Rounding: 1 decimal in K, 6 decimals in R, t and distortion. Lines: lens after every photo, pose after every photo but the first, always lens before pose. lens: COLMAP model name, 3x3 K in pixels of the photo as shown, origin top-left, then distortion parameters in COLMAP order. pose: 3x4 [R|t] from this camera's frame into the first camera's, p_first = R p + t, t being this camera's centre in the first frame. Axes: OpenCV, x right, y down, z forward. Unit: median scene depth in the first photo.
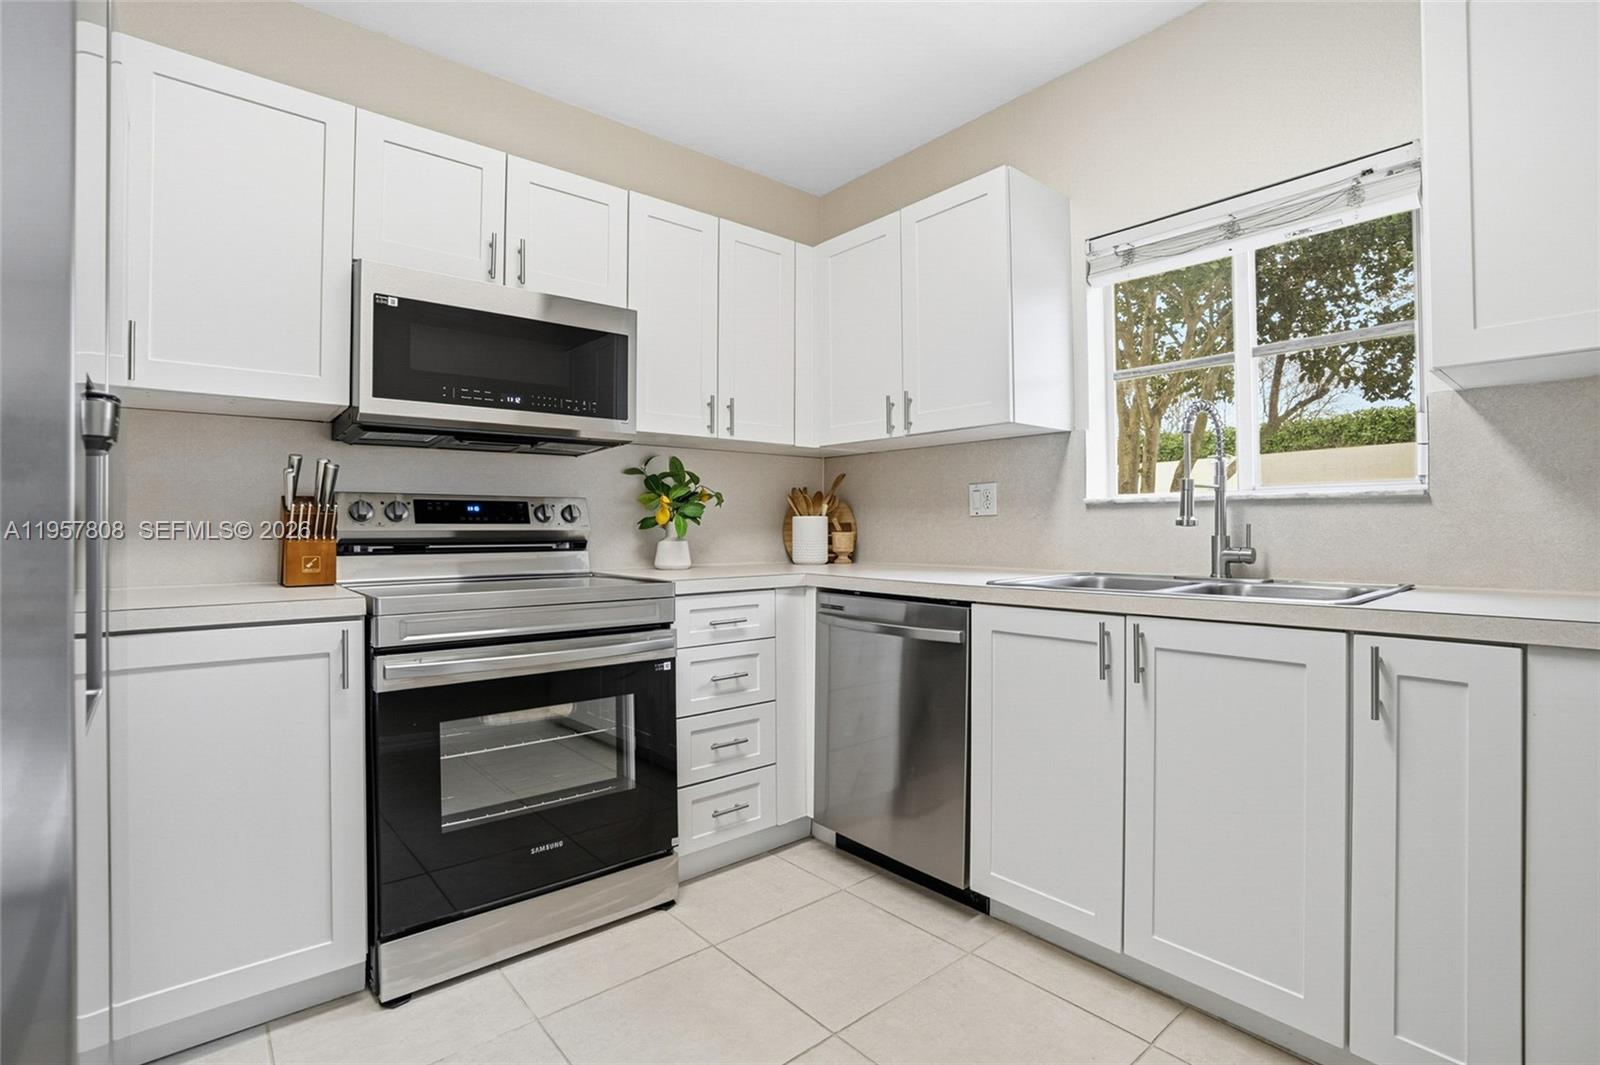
lens RADIAL K [[745.8, 0, 804.3], [0, 745.8, 520.5], [0, 0, 1]] dist [-0.069099, 0.026779]
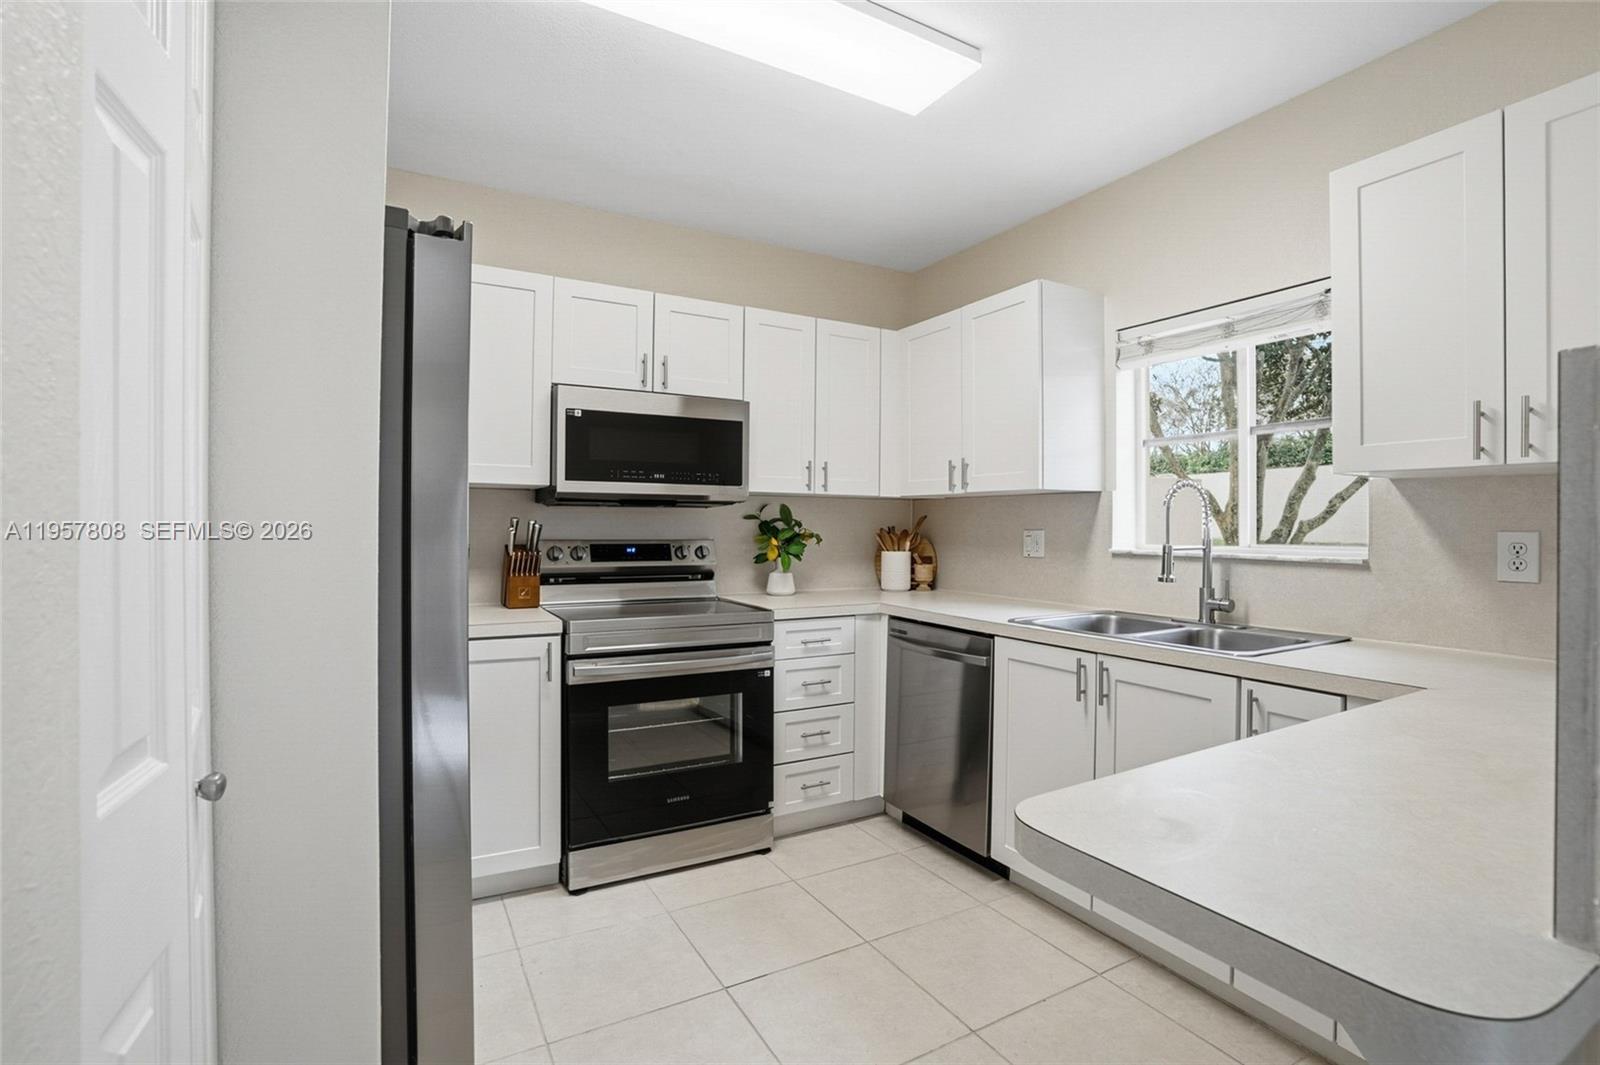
lens RADIAL K [[745.8, 0, 804.3], [0, 745.8, 520.5], [0, 0, 1]] dist [-0.069099, 0.026779]
pose [[0.981229, 0.008333, -0.192667, 0.132787], [-0.007645, 0.999961, 0.004318, -0.083484], [0.192696, -0.002764, 0.981255, -0.295740]]
